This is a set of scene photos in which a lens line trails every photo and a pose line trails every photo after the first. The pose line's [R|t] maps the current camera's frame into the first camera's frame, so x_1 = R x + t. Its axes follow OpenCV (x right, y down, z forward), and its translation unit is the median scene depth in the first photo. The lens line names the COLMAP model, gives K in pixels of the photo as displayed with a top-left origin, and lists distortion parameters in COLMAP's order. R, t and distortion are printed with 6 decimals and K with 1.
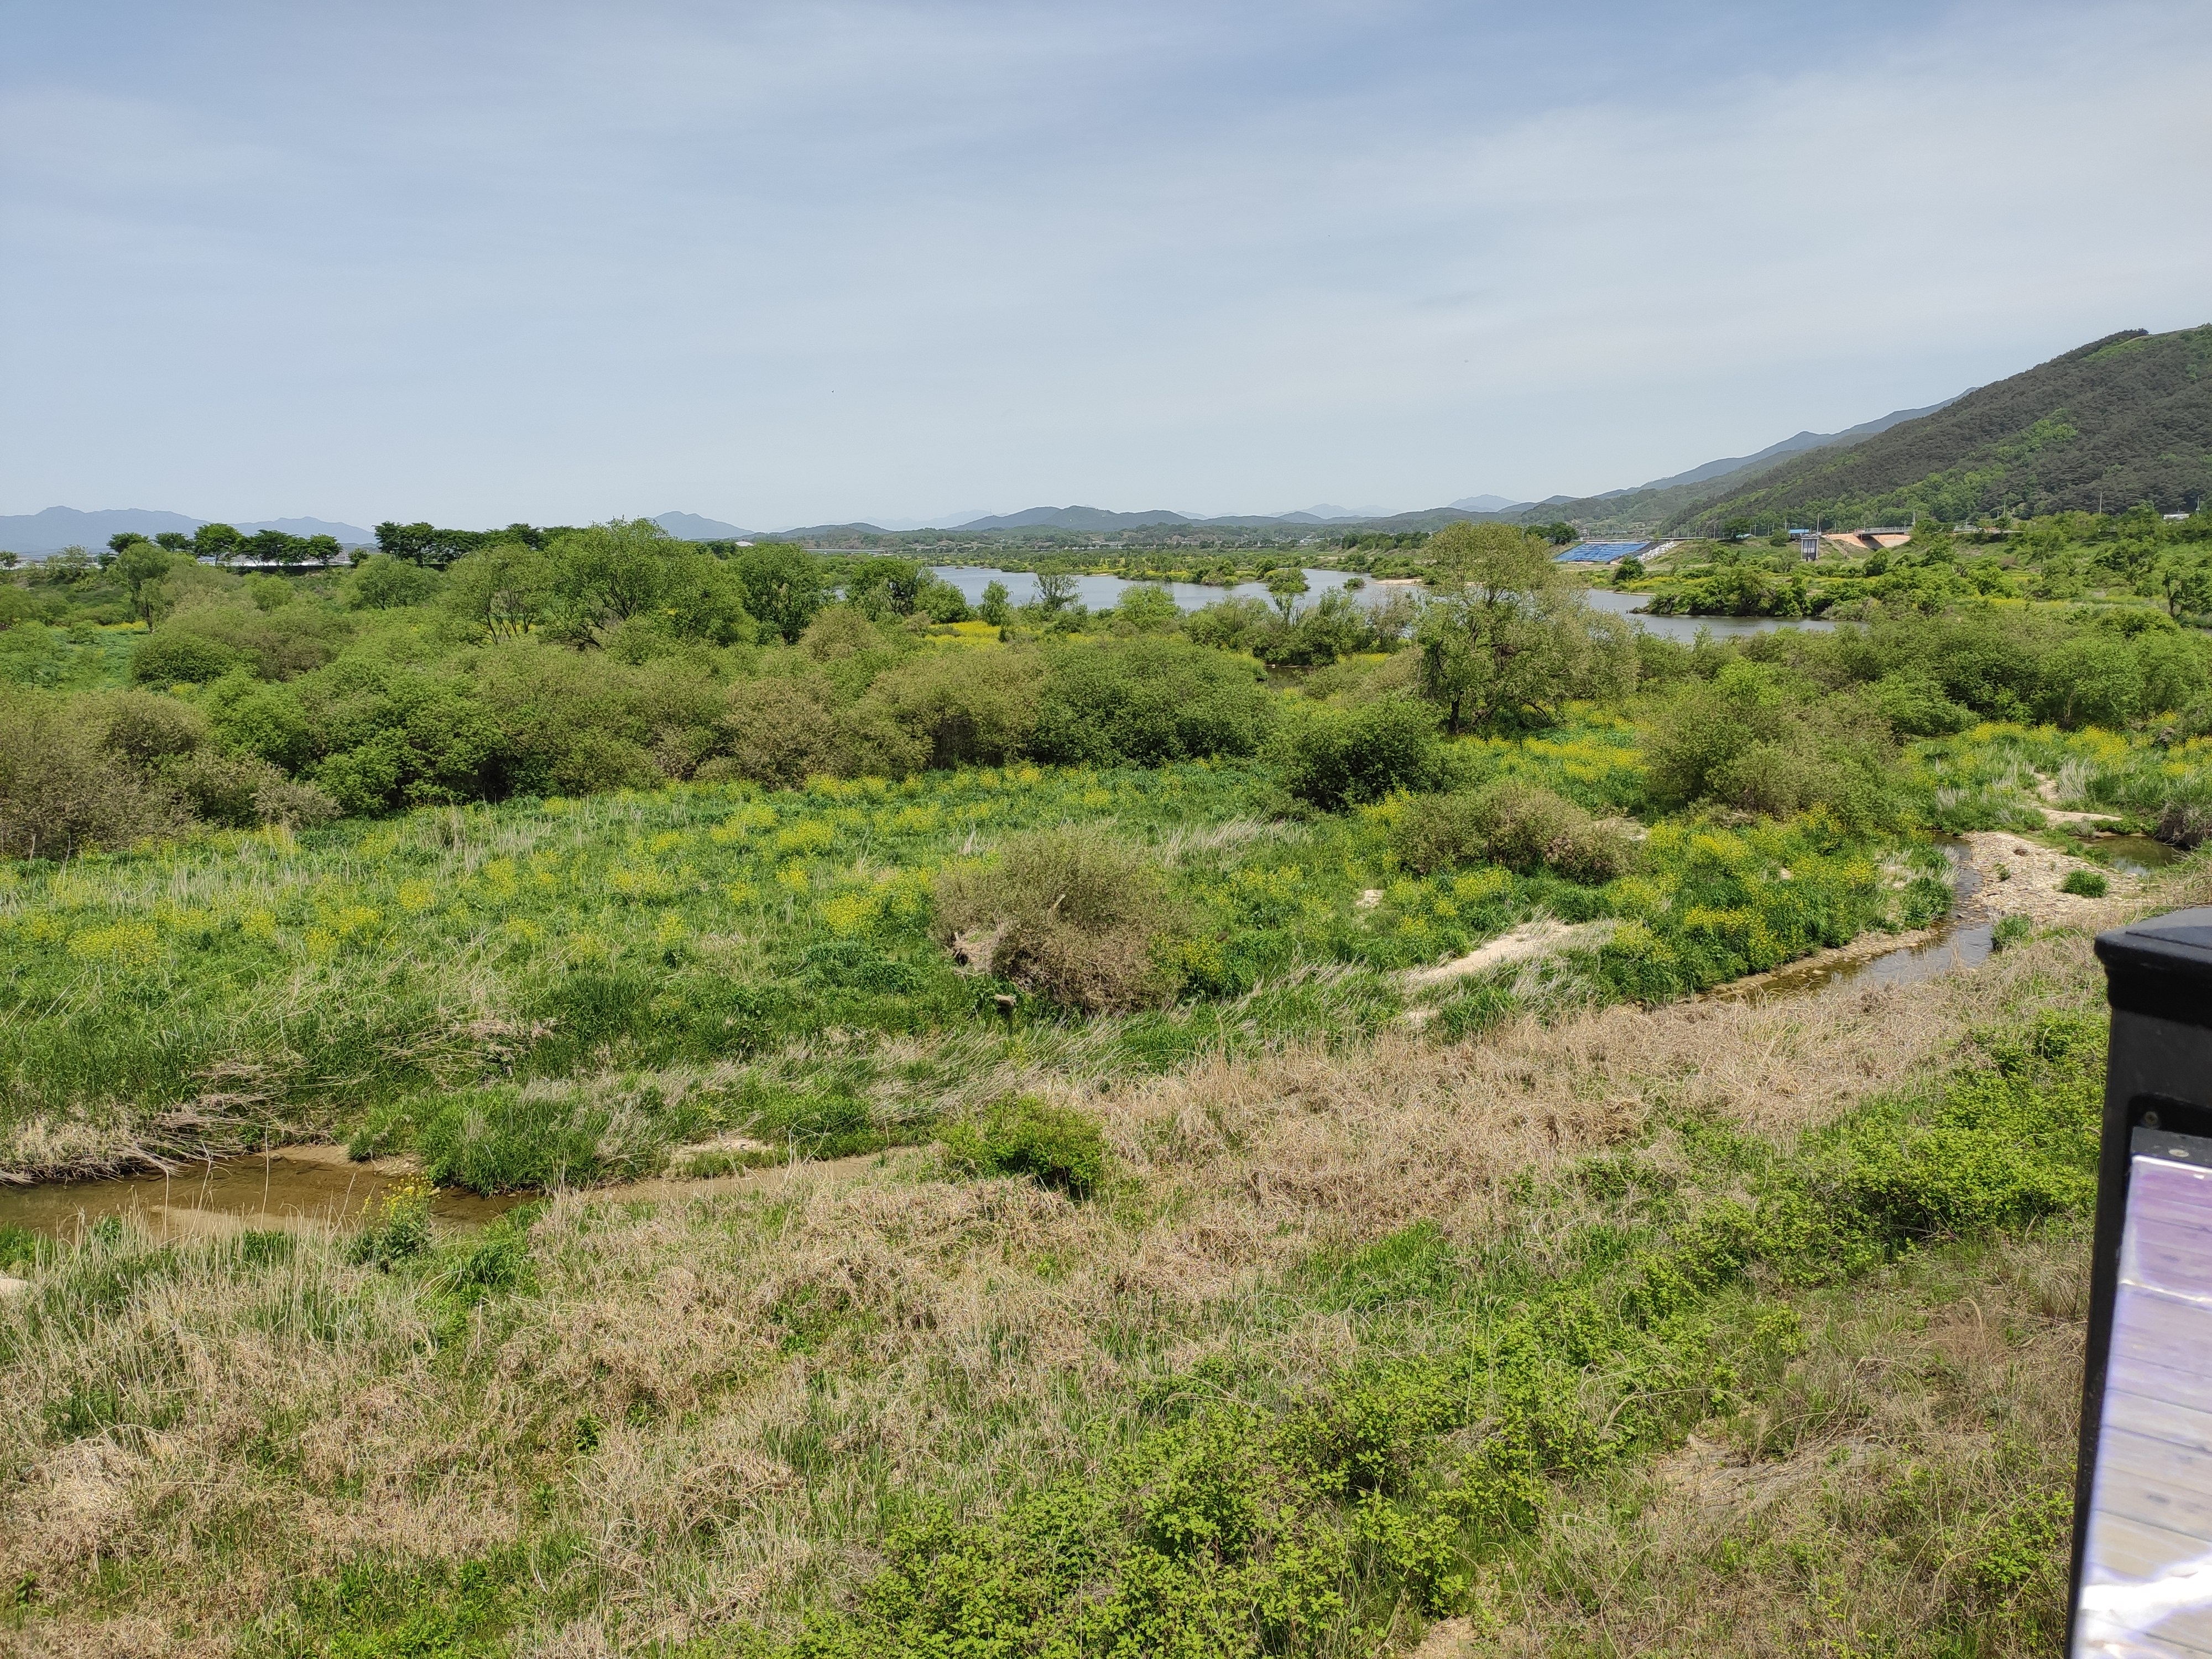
lens RADIAL K [[1637.9, 0, 1068.2], [0, 1637.9, 800.0], [0, 0, 1]] dist [0.075621, -0.080524]
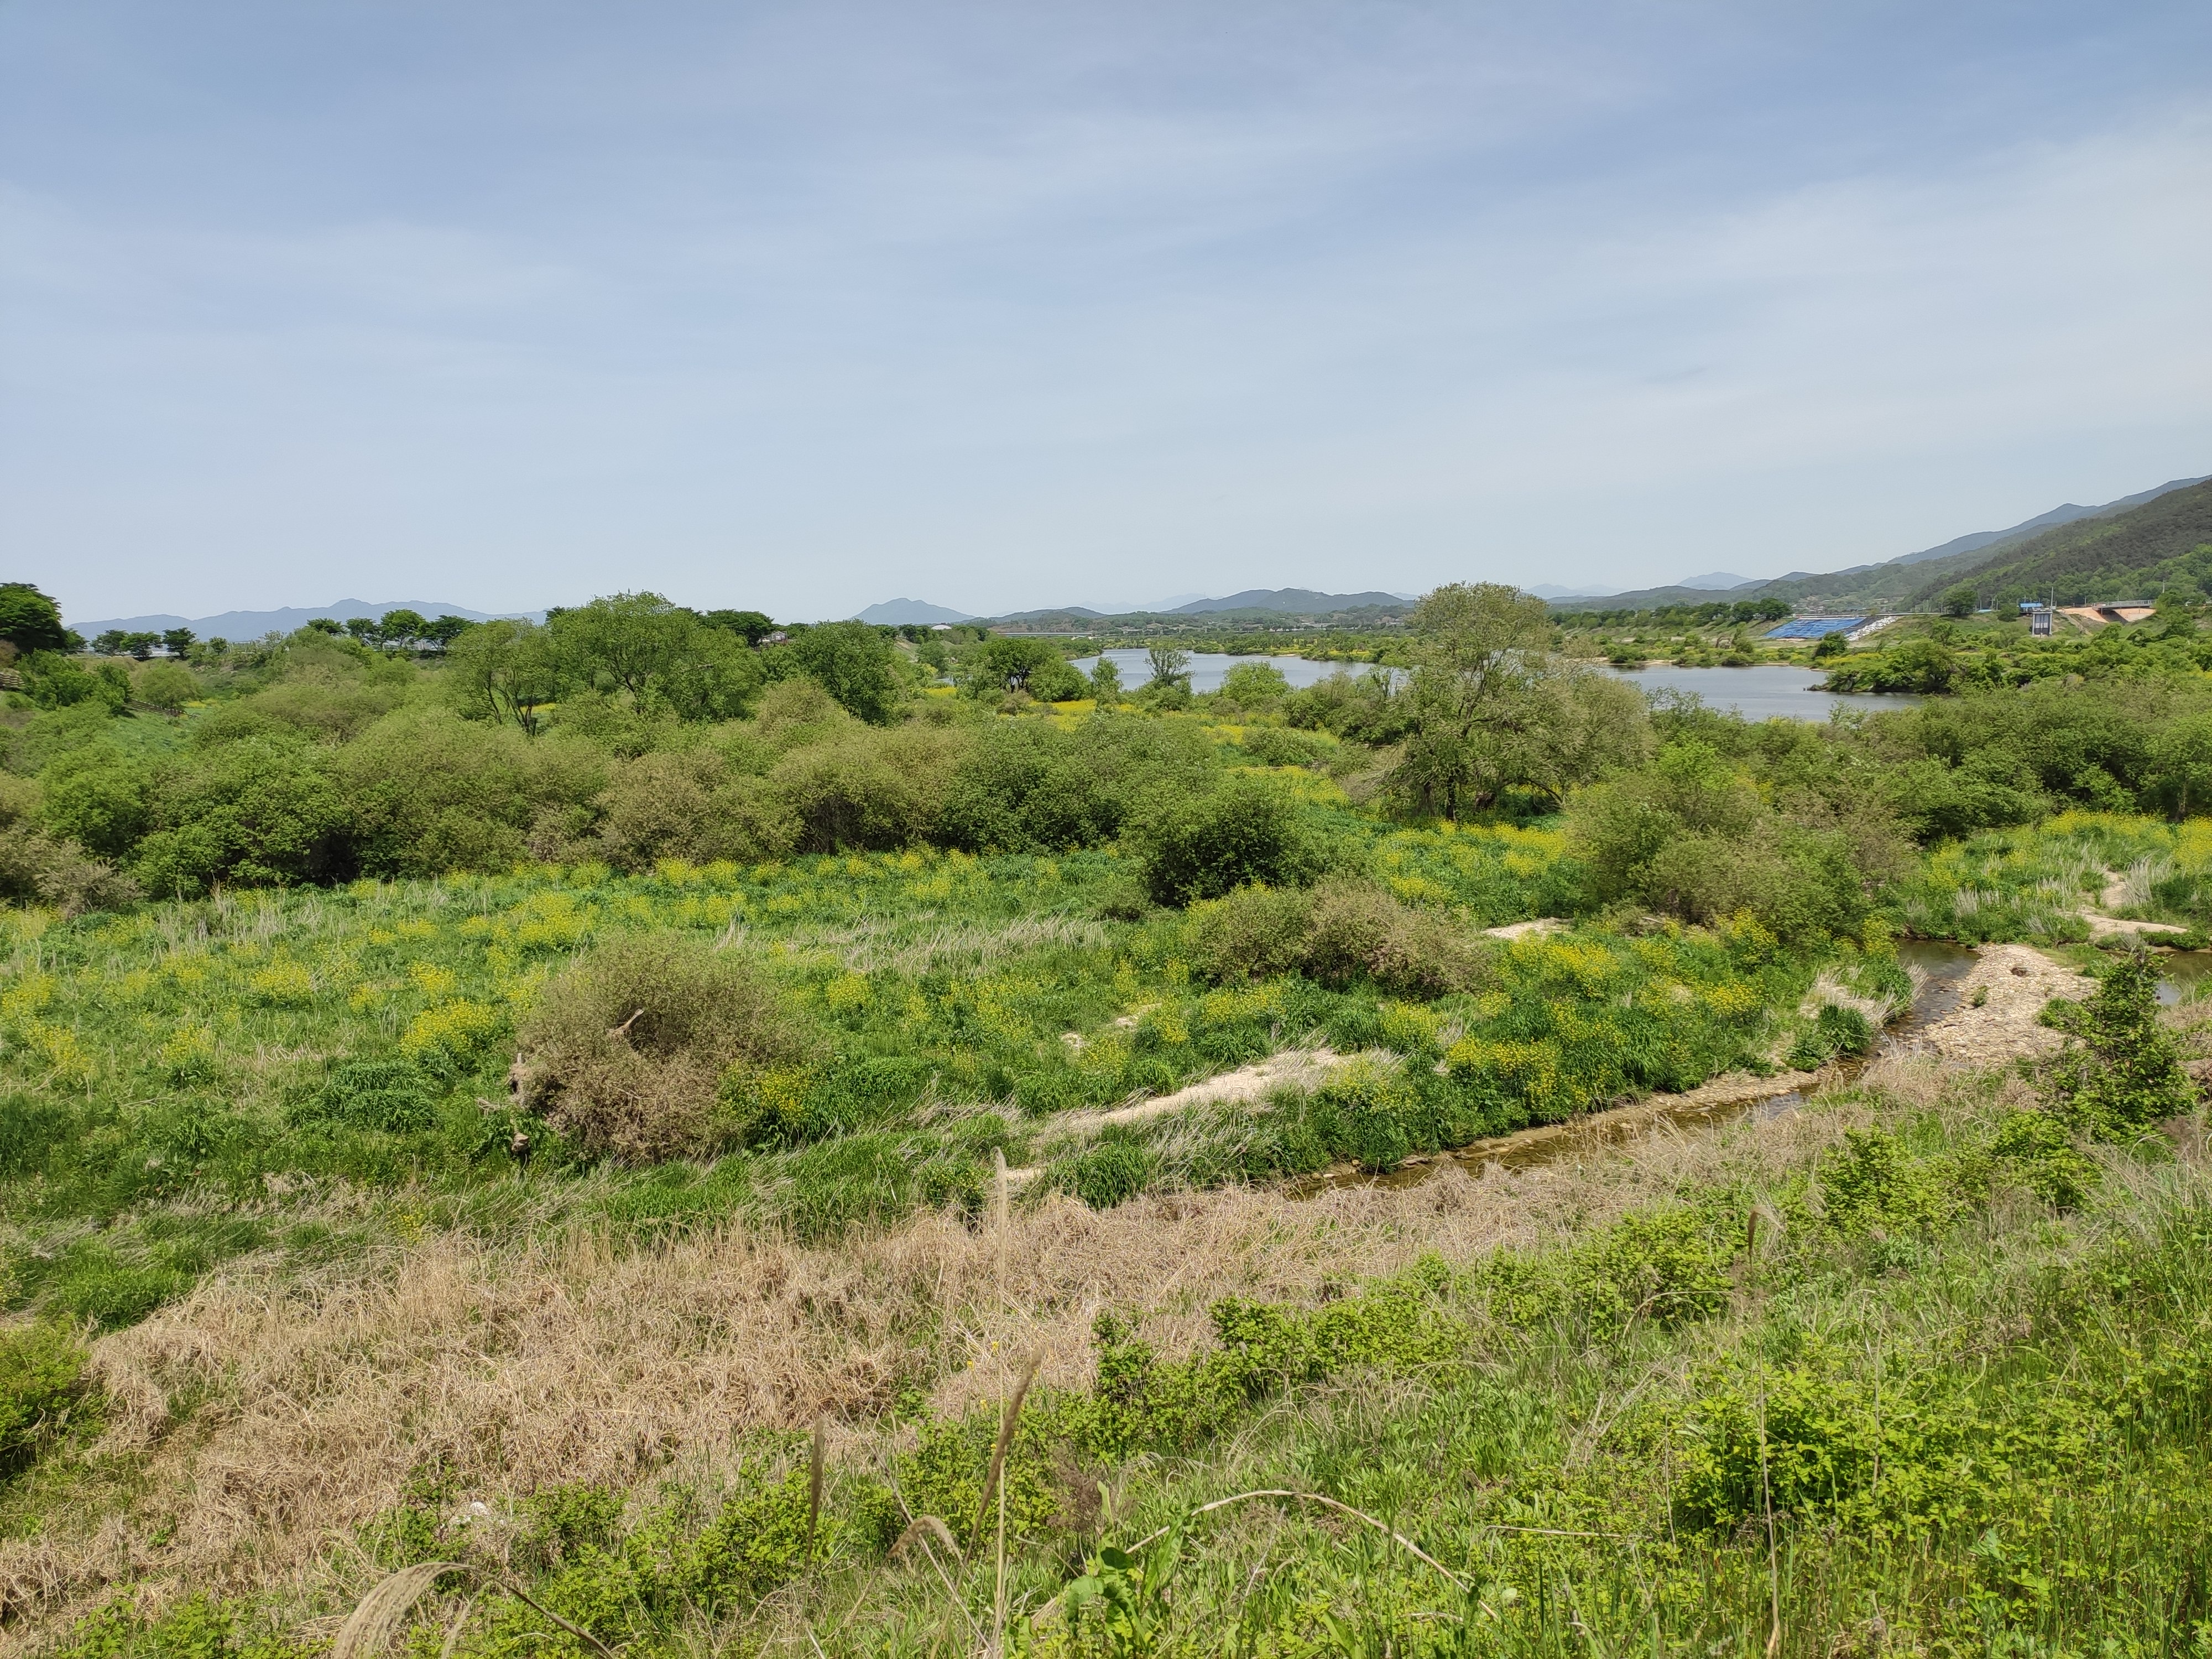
lens RADIAL K [[1607.4, 0, 1106.0], [0, 1607.4, 829.5], [0, 0, 1]] dist [0.078118, -0.097008]
pose [[0.991981, 0.009008, -0.126066, 0.153025], [-0.012860, 0.999474, -0.029773, -0.005734], [0.125731, 0.031155, 0.991575, 0.099693]]
